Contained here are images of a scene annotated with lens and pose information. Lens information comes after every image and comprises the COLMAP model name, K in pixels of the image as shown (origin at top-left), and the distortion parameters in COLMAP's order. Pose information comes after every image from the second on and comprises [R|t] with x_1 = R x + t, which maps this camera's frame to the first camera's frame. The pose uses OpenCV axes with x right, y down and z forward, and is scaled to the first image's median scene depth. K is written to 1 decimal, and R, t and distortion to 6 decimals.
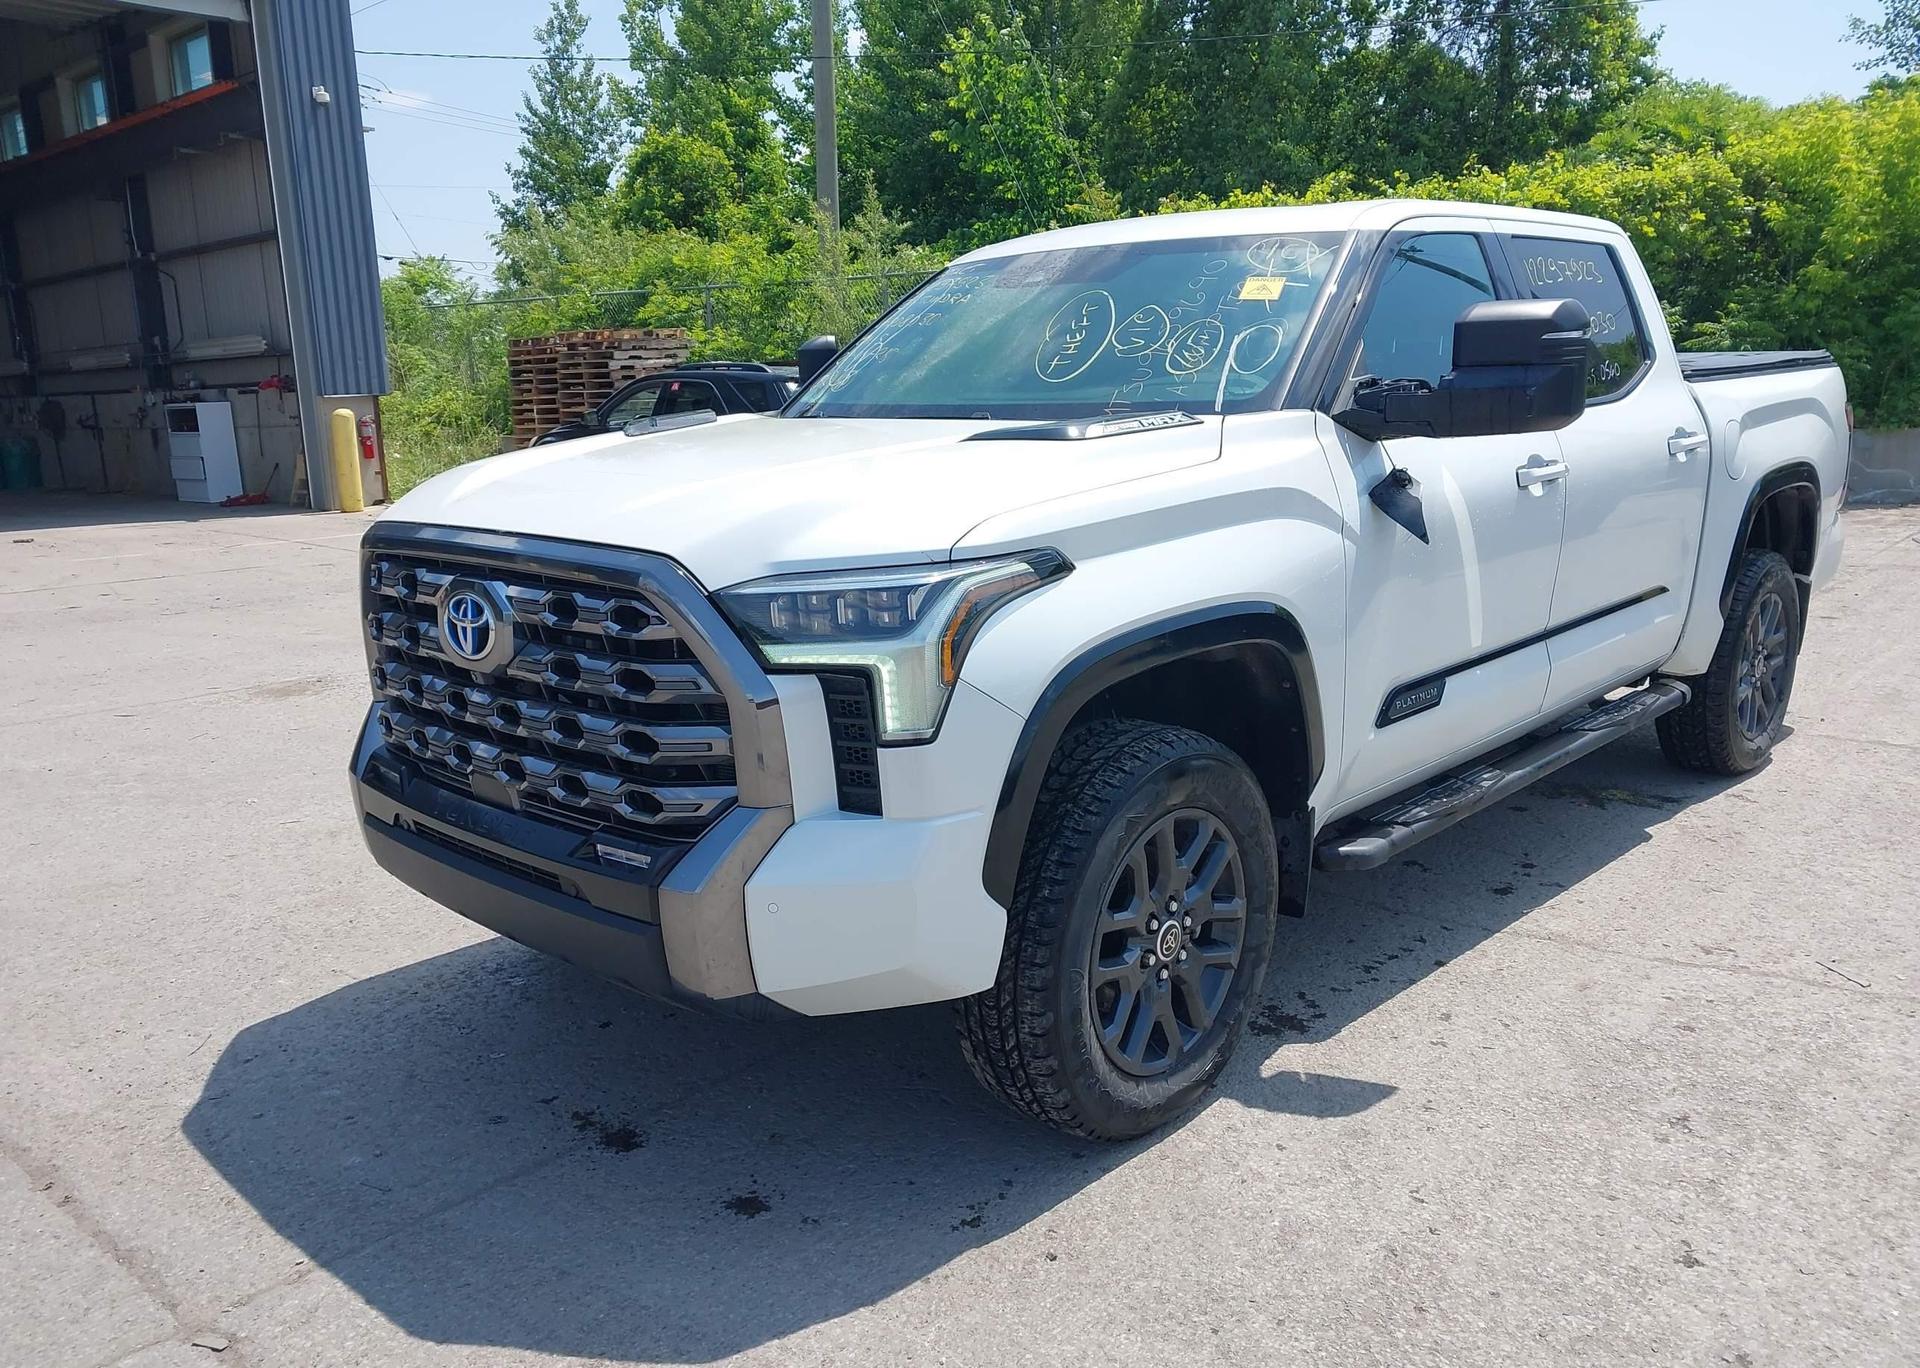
lens RADIAL K [[1504.0, 0, 941.0], [0, 1504.0, 698.9], [0, 0, 1]] dist [0.037087, -0.045433]
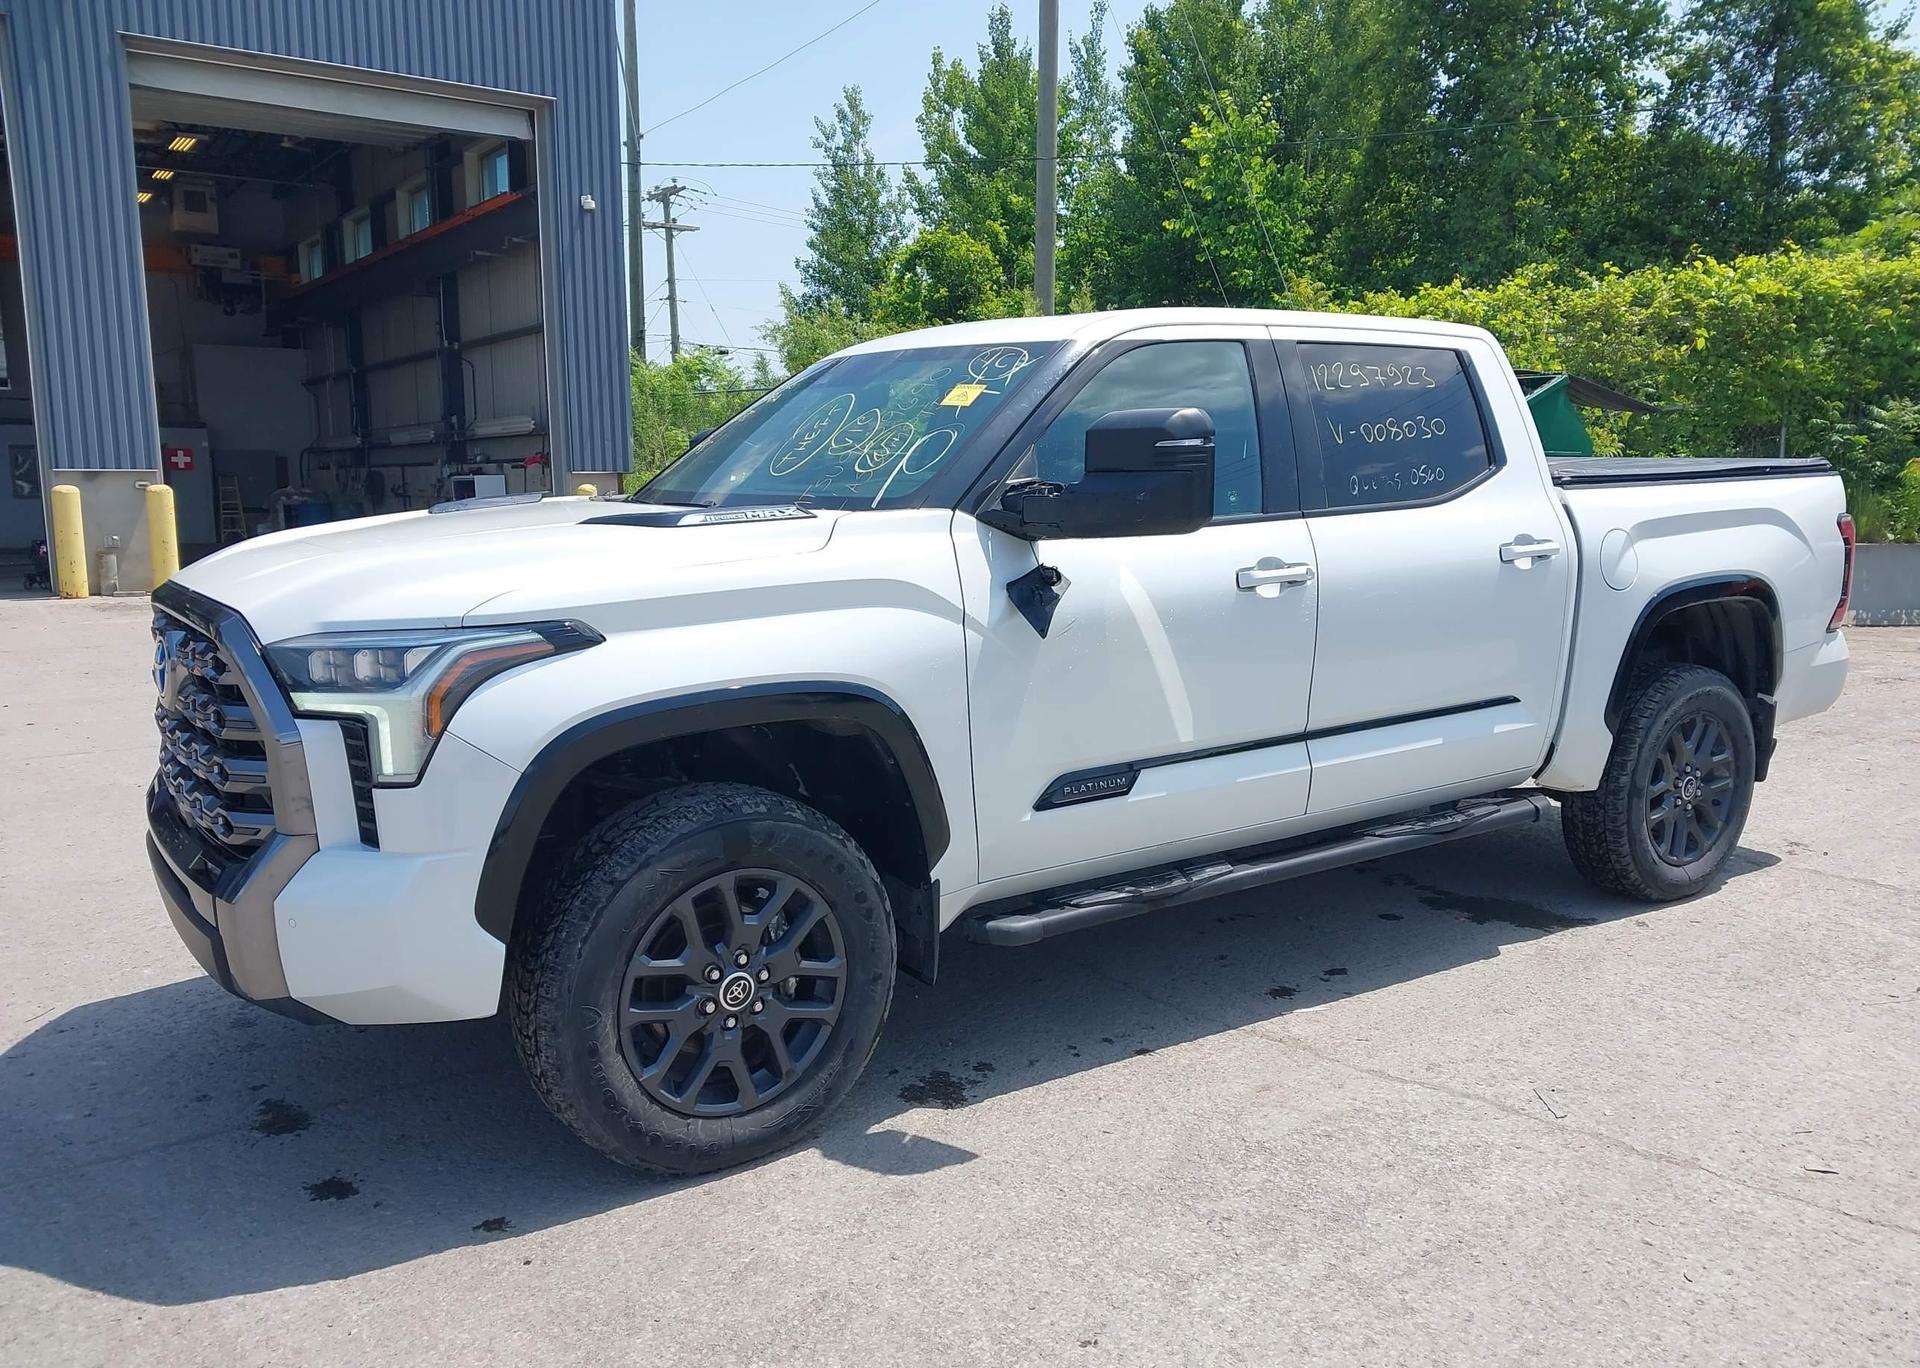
lens RADIAL K [[1504.0, 0, 936.9], [0, 1504.0, 695.5], [0, 0, 1]] dist [0.037087, -0.045433]
pose [[0.977717, 0.050866, -0.203673, 0.359275], [-0.062218, 0.996823, -0.049721, -0.004118], [0.200497, 0.061285, 0.977776, -0.027519]]
